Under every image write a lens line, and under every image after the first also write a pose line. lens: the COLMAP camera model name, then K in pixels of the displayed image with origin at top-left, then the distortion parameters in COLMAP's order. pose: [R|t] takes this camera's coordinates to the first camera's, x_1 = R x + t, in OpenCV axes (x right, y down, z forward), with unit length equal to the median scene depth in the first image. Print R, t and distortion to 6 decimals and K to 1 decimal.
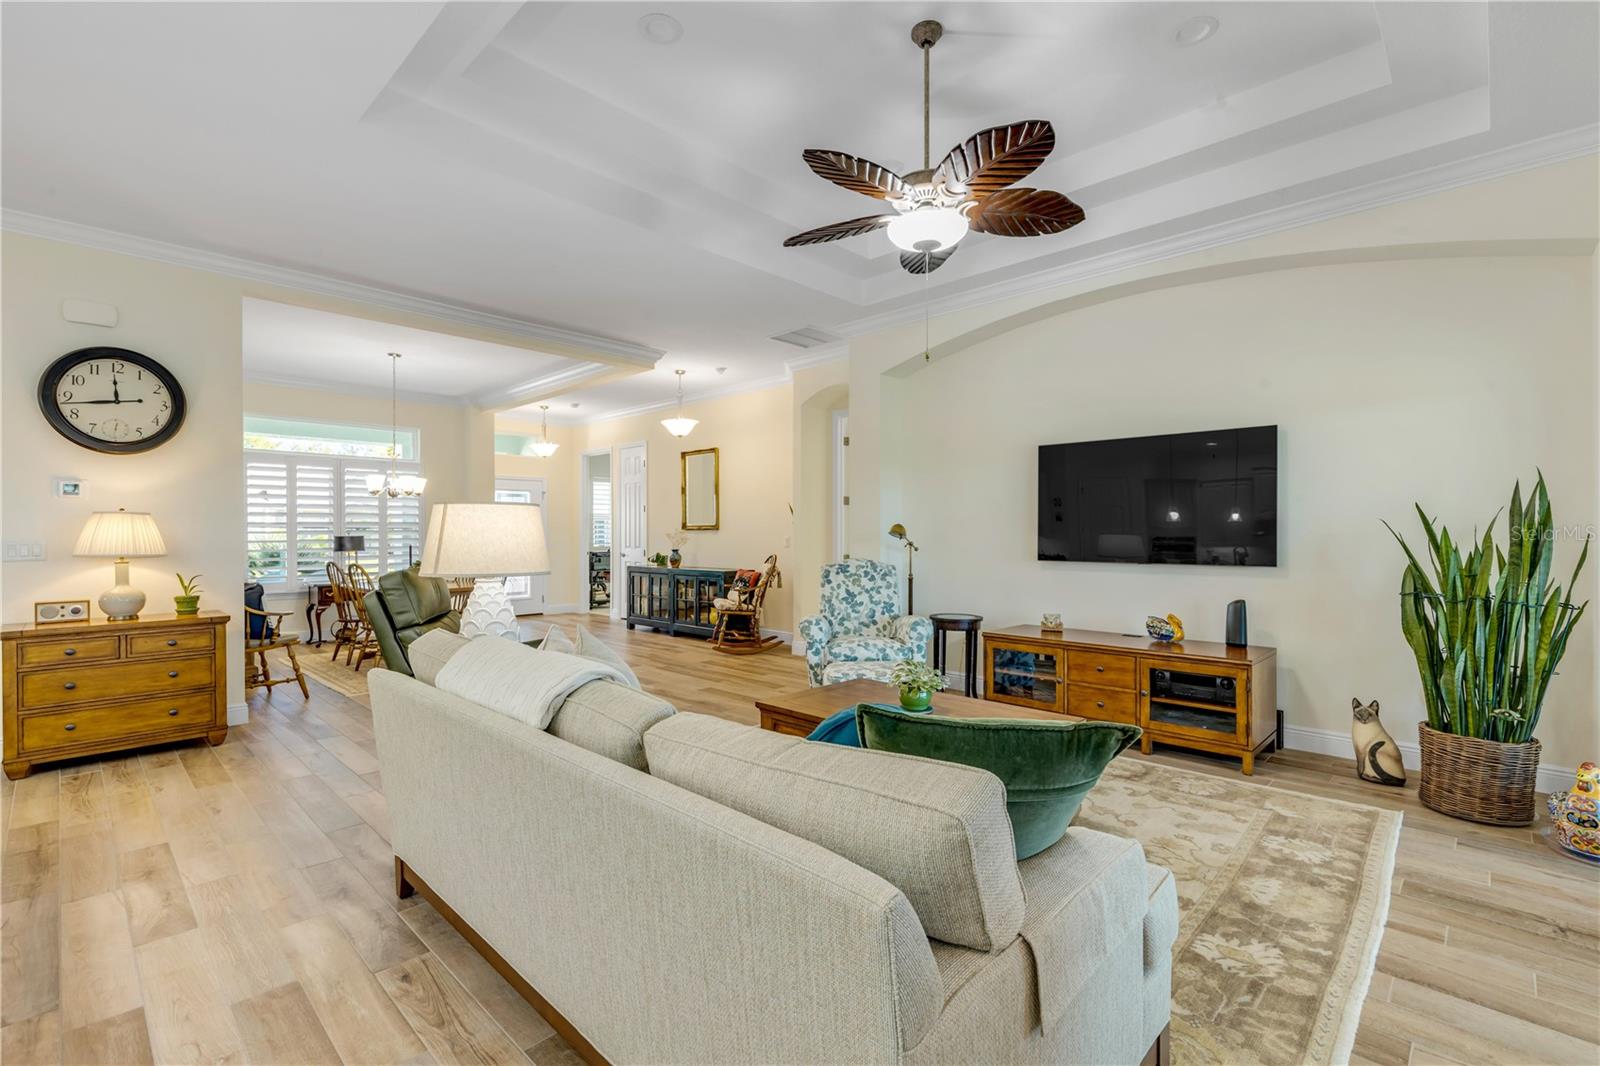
lens RADIAL K [[716.4, 0, 795.2], [0, 716.4, 530.6], [0, 0, 1]] dist [0.006802, -0.001491]
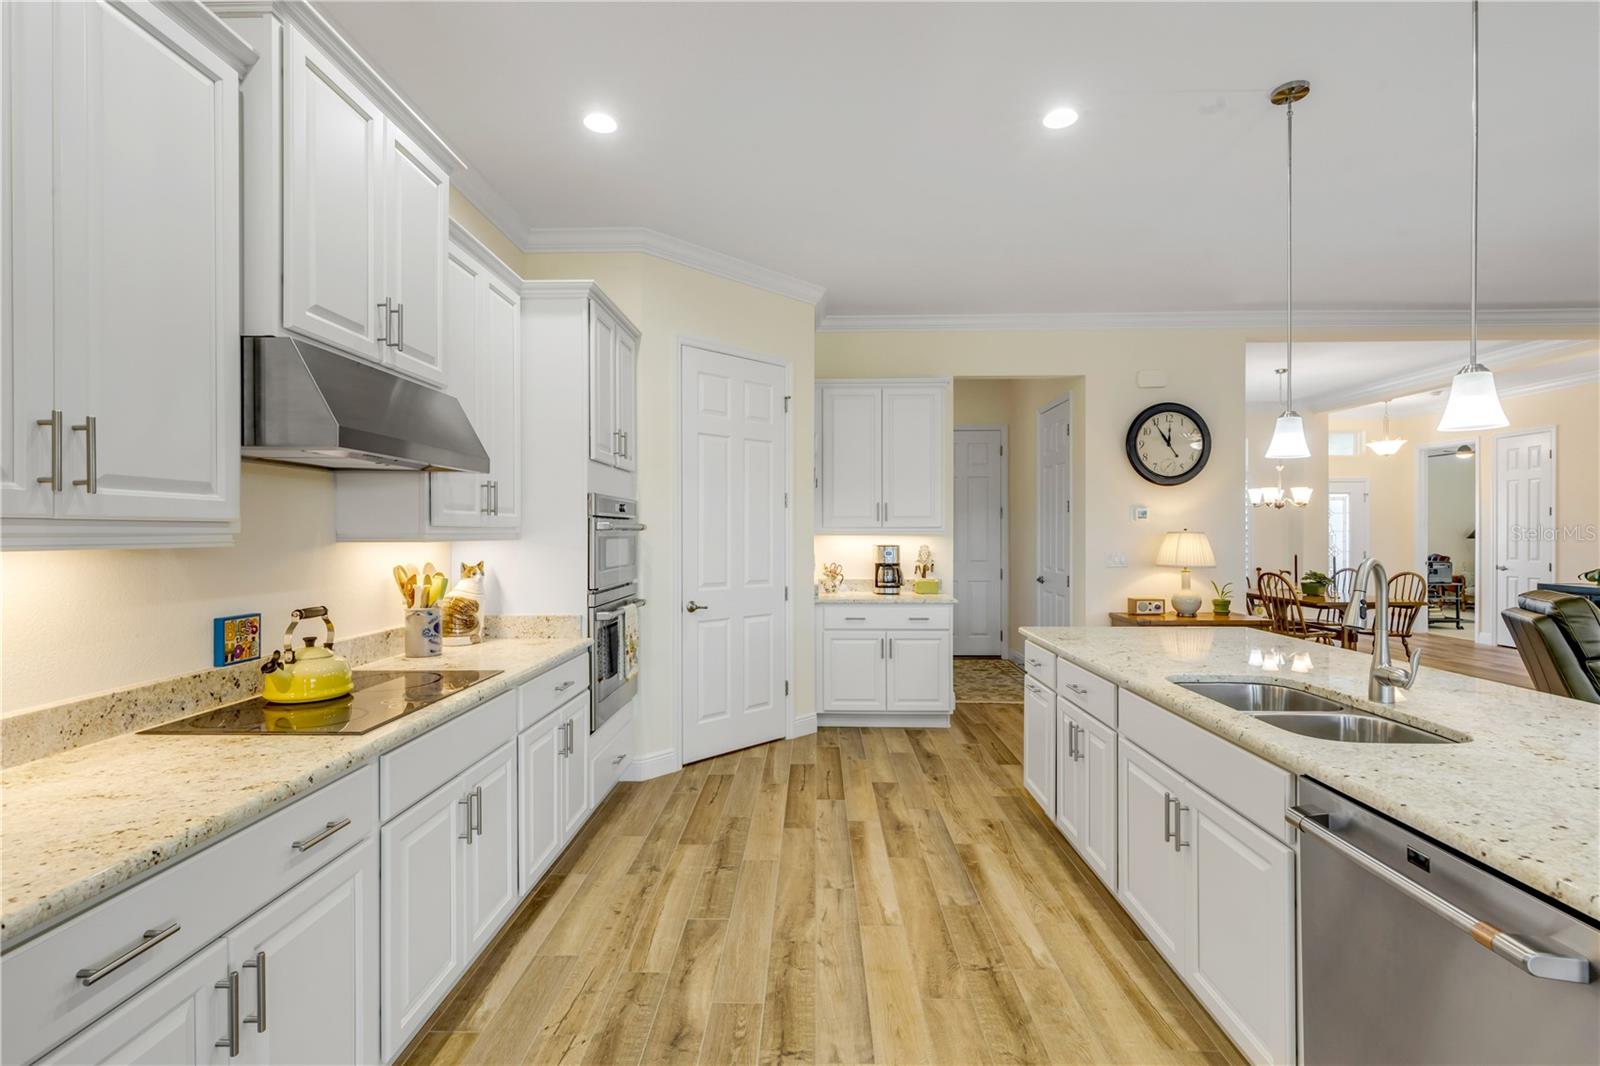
lens RADIAL K [[716.4, 0, 801.3], [0, 716.4, 532.6], [0, 0, 1]] dist [0.006802, -0.001491]
pose [[0.683307, 0.002878, -0.730126, -0.493076], [0.002450, 0.999978, 0.006235, -0.035351], [0.730127, -0.006050, 0.683284, -0.380199]]
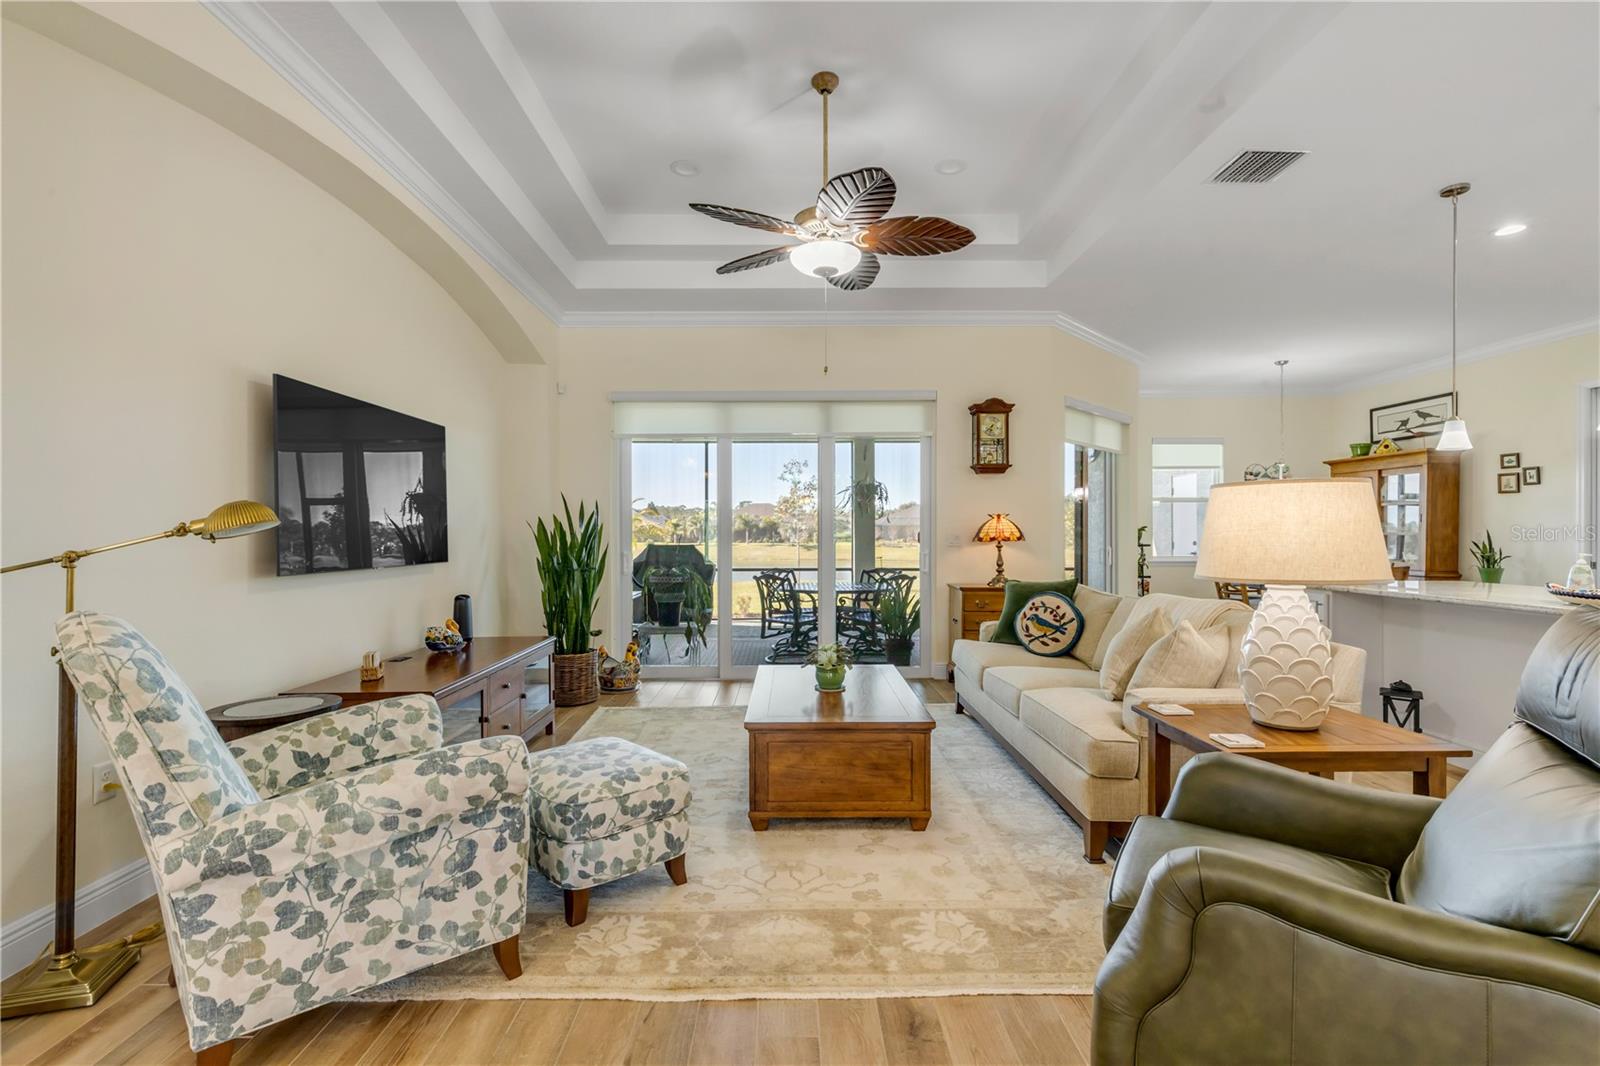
lens RADIAL K [[716.4, 0, 798.6], [0, 716.4, 533.4], [0, 0, 1]] dist [0.006802, -0.001491]
pose [[-0.705008, 0.000814, 0.709199, -0.470702], [-0.000436, 0.999999, -0.001581, 0.011571], [-0.709200, -0.001423, -0.705006, 1.447549]]
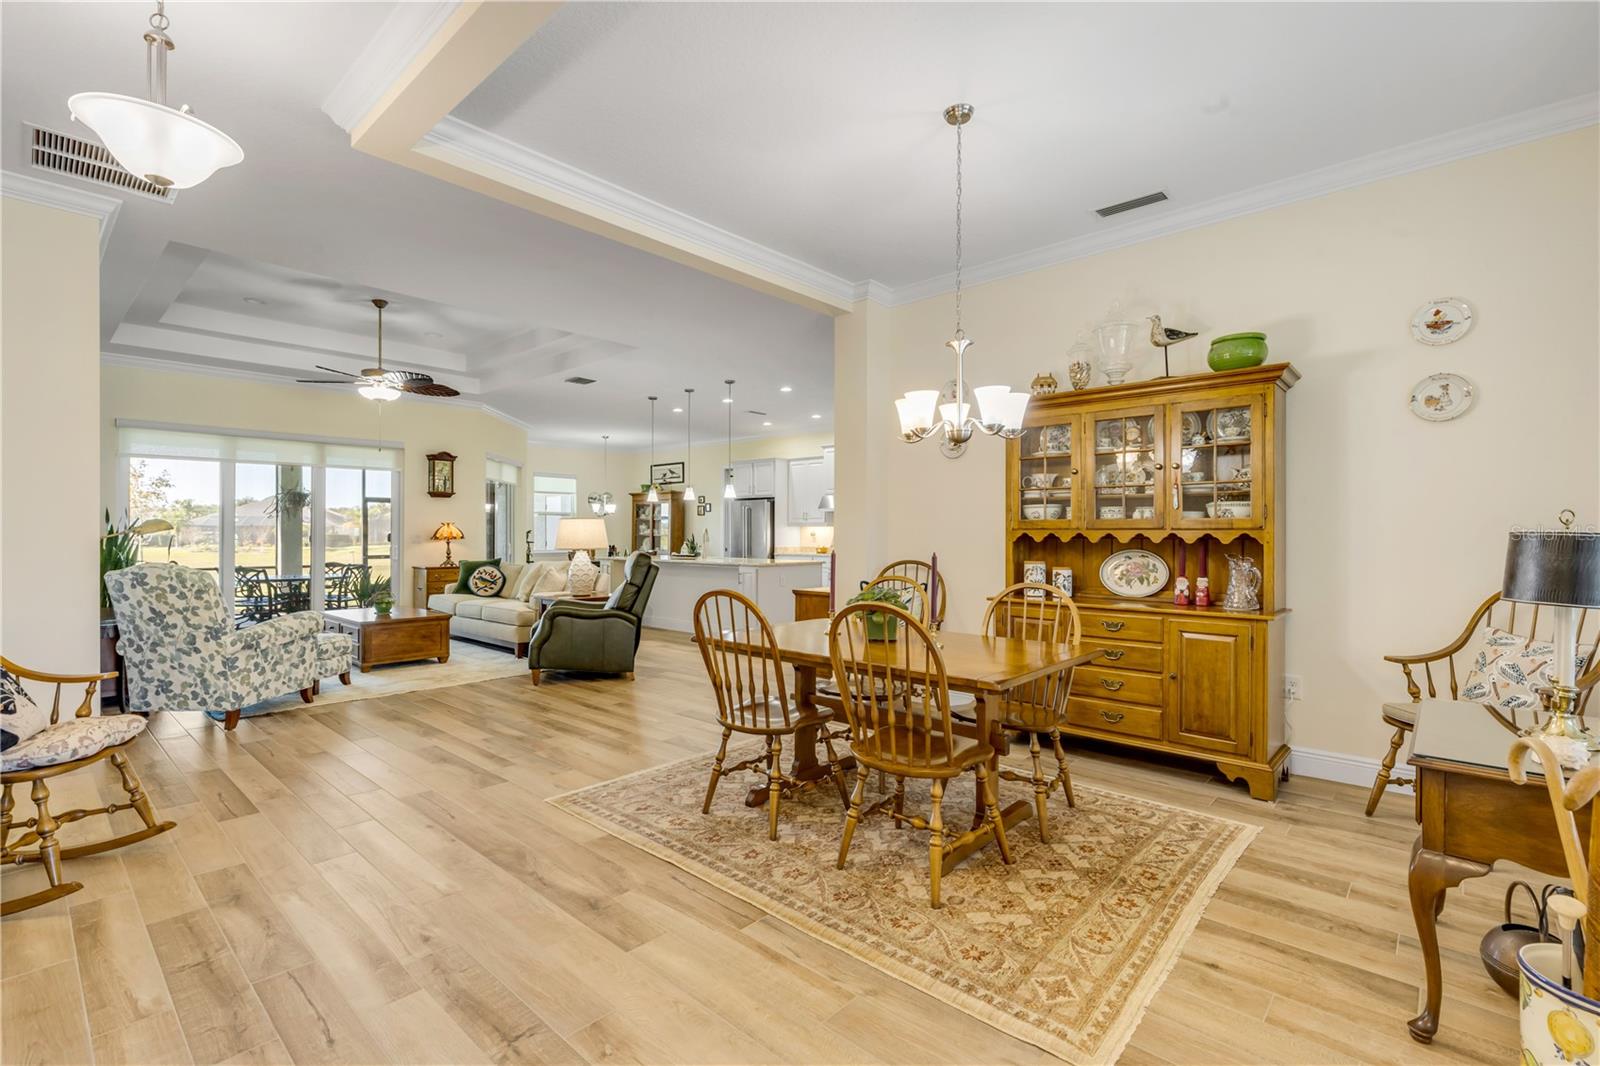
lens RADIAL K [[716.4, 0, 796.3], [0, 716.4, 531.4], [0, 0, 1]] dist [0.006802, -0.001491]
pose [[-0.999591, -0.000021, -0.028611, -0.819498], [0.000199, 0.999971, -0.007674, 0.017080], [0.028610, -0.007677, -0.999561, 2.558922]]
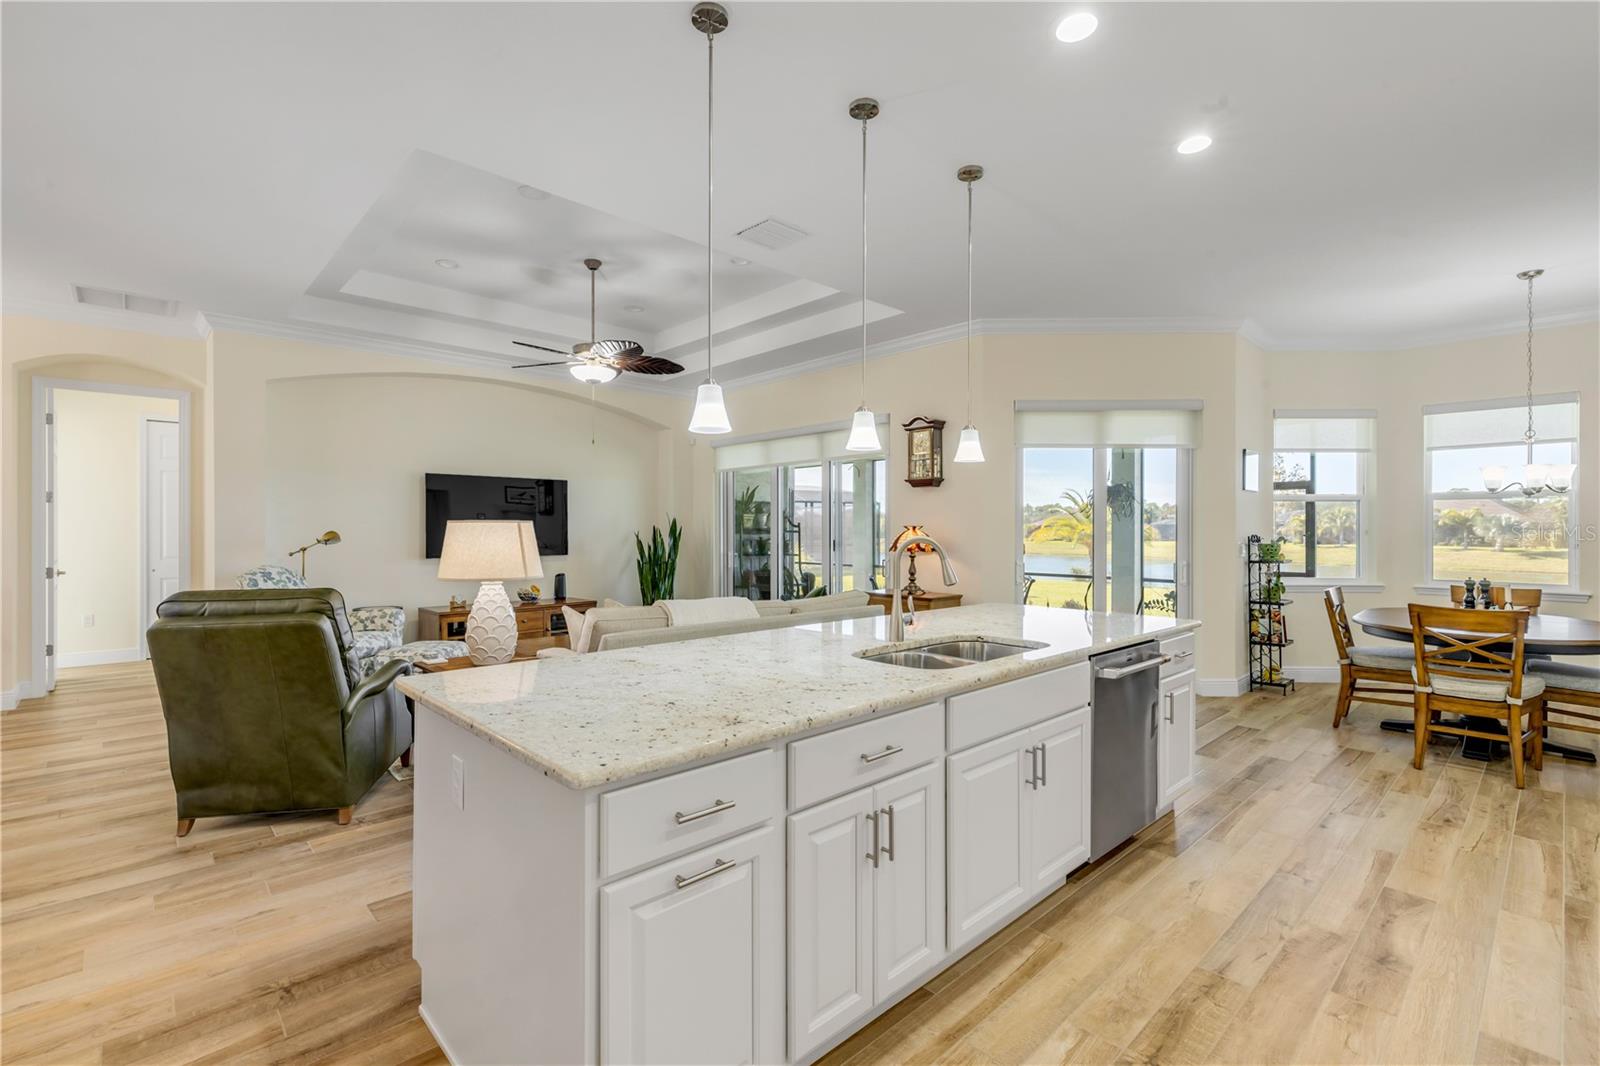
lens RADIAL K [[716.4, 0, 793.2], [0, 716.4, 530.1], [0, 0, 1]] dist [0.006802, -0.001491]
pose [[0.046424, 0.000163, 0.998922, -1.273199], [-0.005586, 0.999984, 0.000096, -0.019480], [-0.998906, -0.005585, 0.046425, 0.326134]]
